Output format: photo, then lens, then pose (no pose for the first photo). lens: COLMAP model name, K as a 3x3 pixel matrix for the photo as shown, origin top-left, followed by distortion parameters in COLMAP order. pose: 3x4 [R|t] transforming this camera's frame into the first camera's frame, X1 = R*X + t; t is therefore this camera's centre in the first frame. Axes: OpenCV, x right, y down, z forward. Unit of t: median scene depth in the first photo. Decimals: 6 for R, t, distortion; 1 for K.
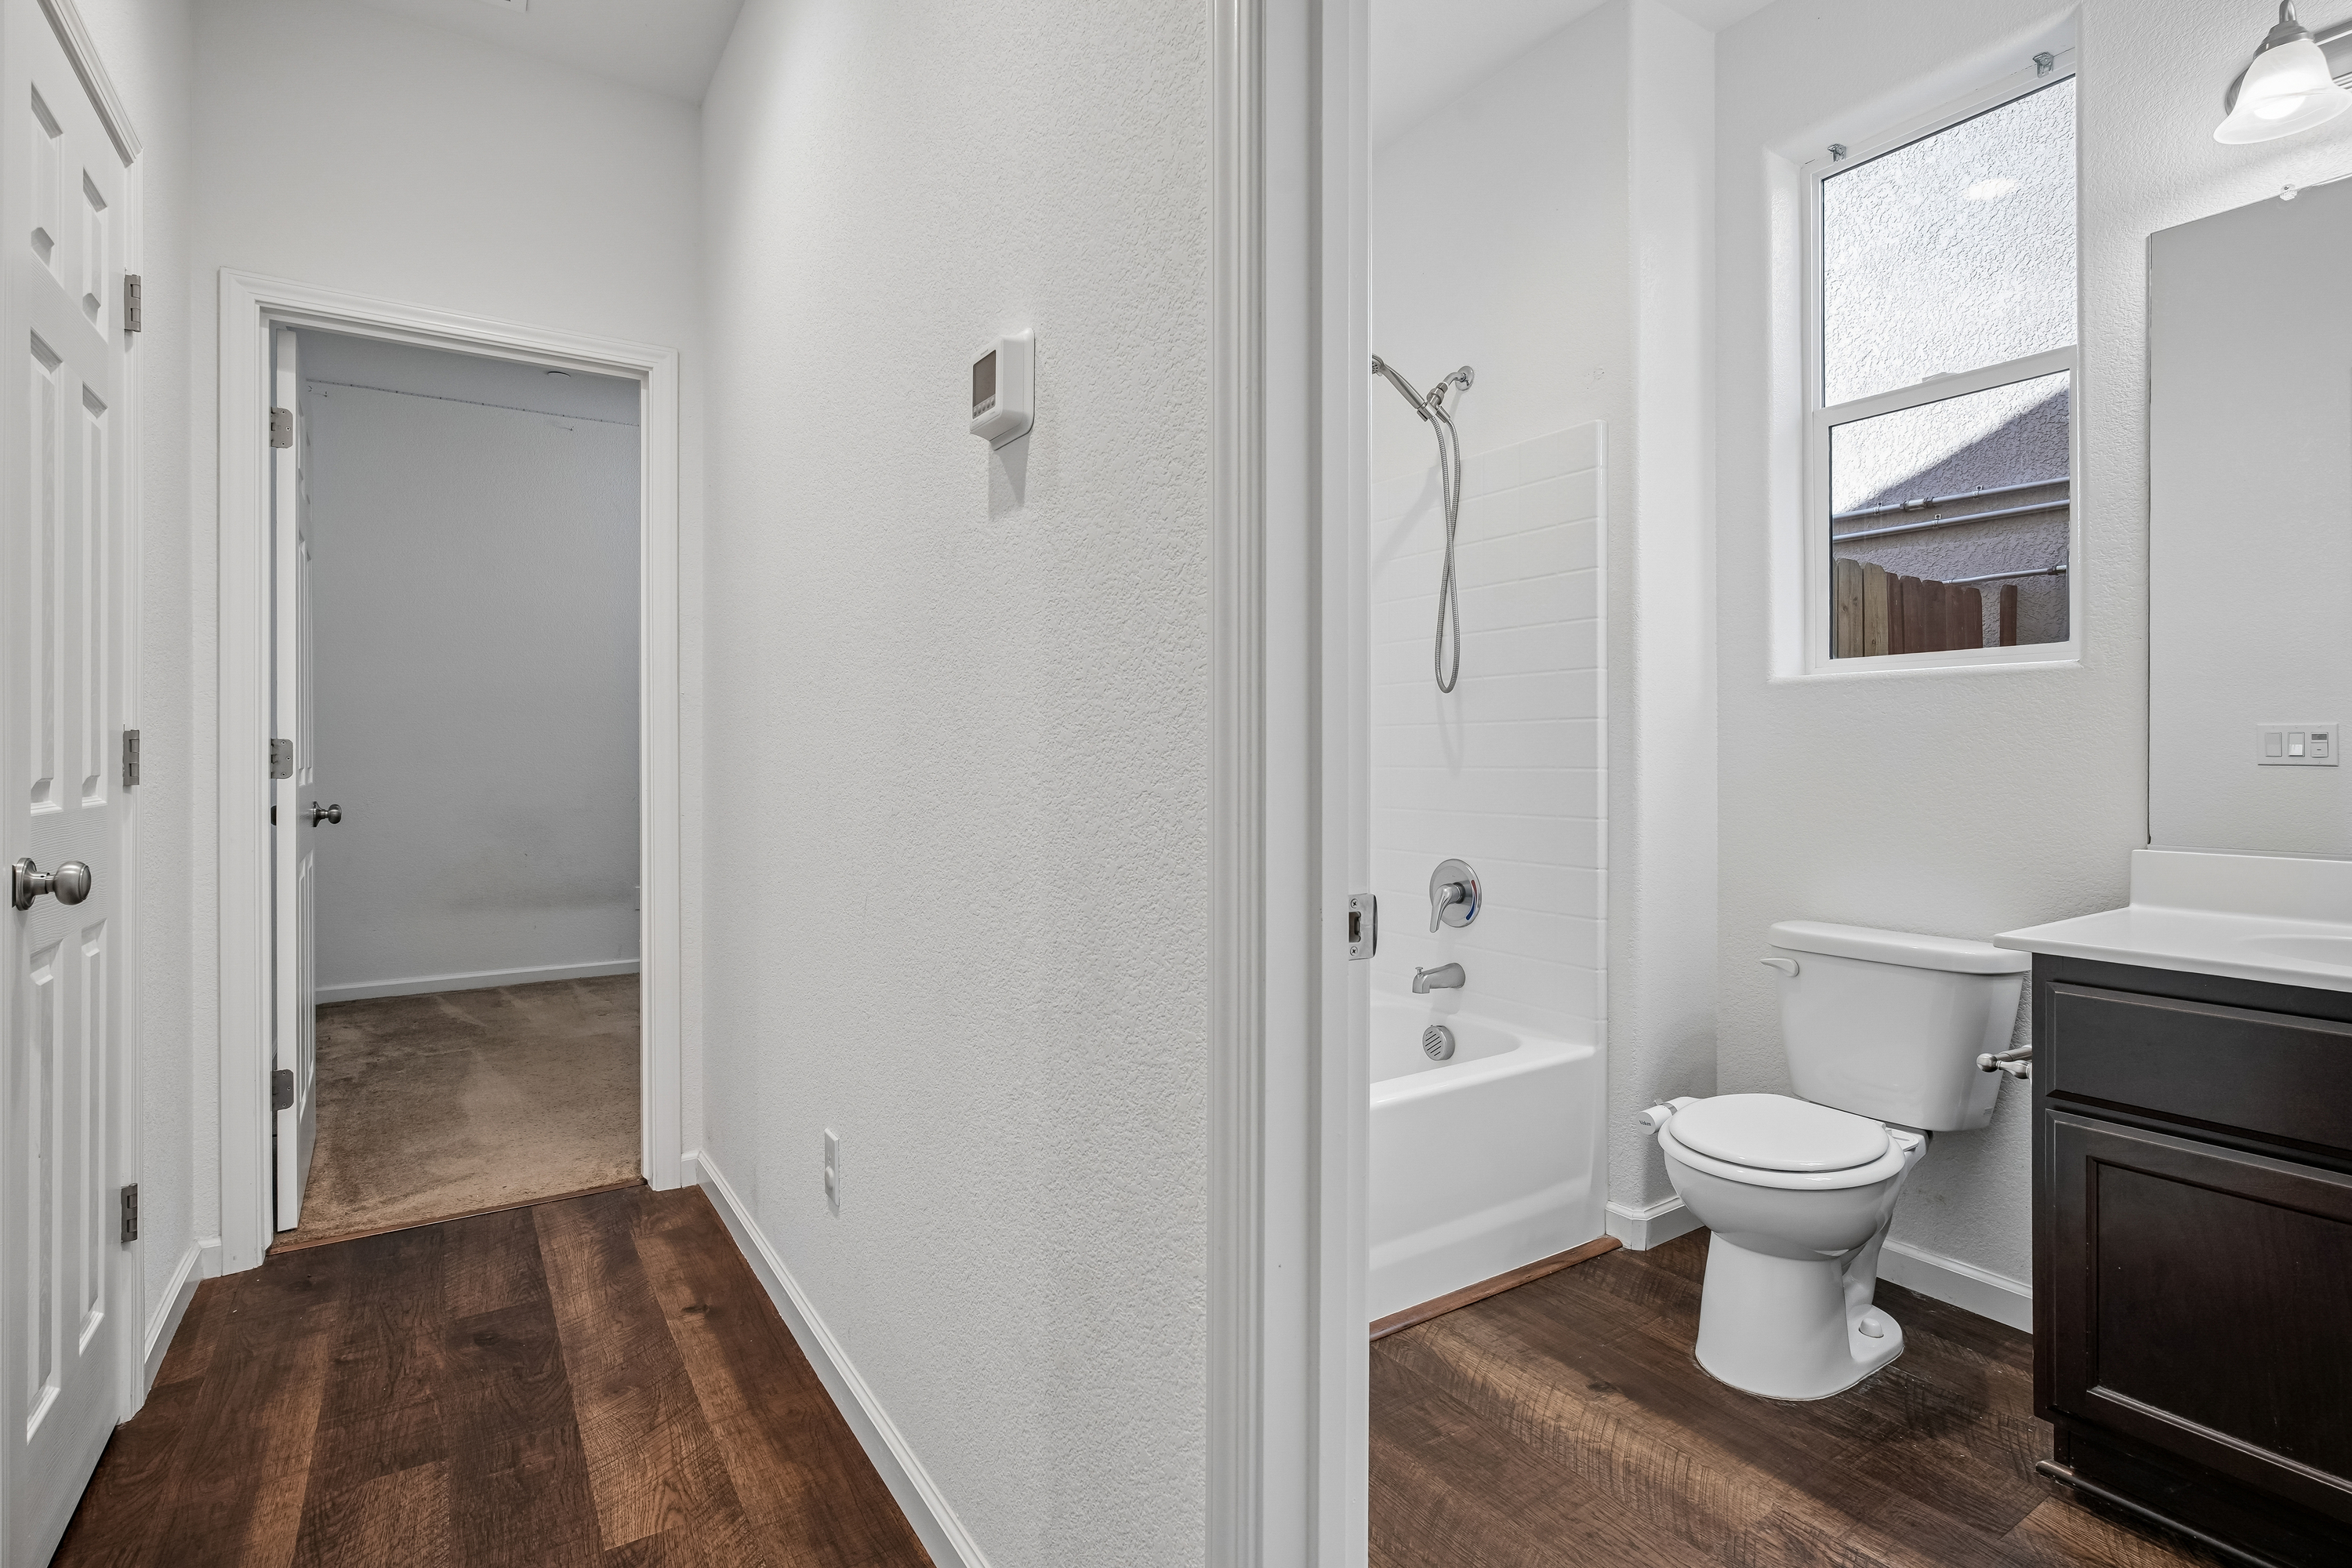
lens RADIAL K [[1126.4, 0, 1189.9], [0, 1126.4, 755.6], [0, 0, 1]] dist [-0.014493, 0.006571]
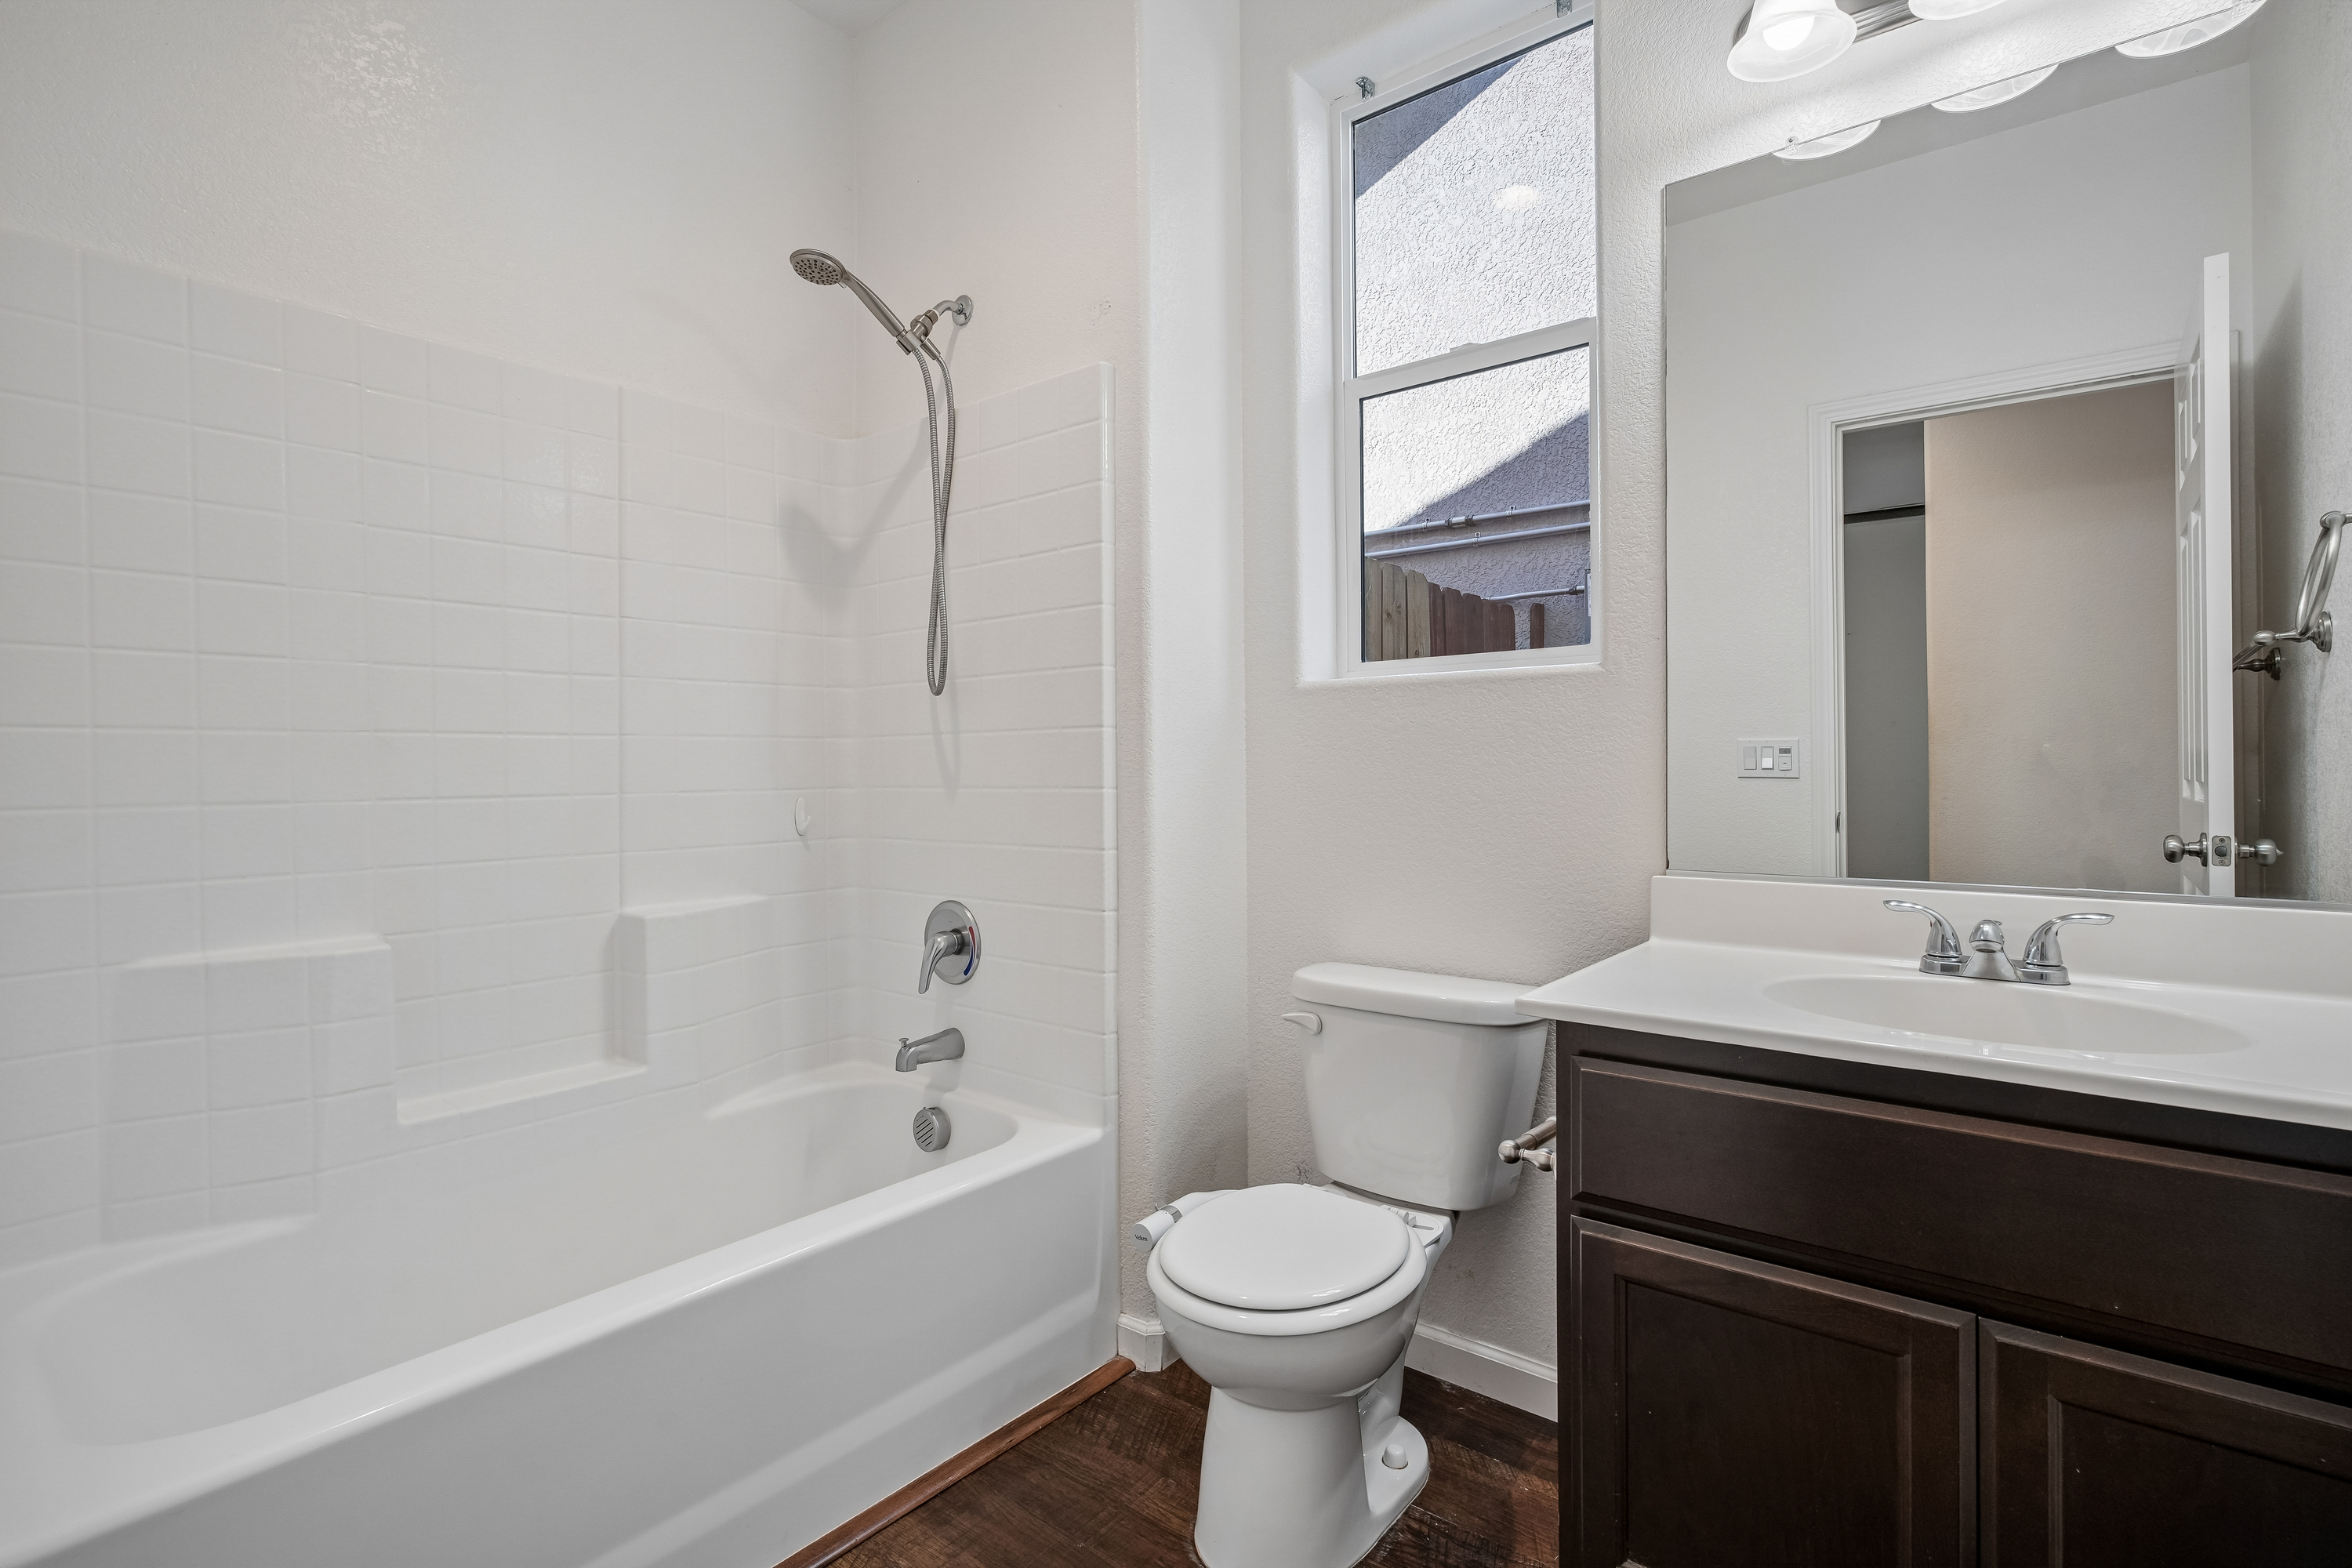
lens RADIAL K [[1126.4, 0, 1169.4], [0, 1126.4, 771.6], [0, 0, 1]] dist [-0.014493, 0.006571]
pose [[0.951630, -0.004840, 0.307208, 0.157128], [0.004744, 0.999988, 0.001059, -0.001455], [-0.307210, 0.000449, 0.951642, 0.206609]]
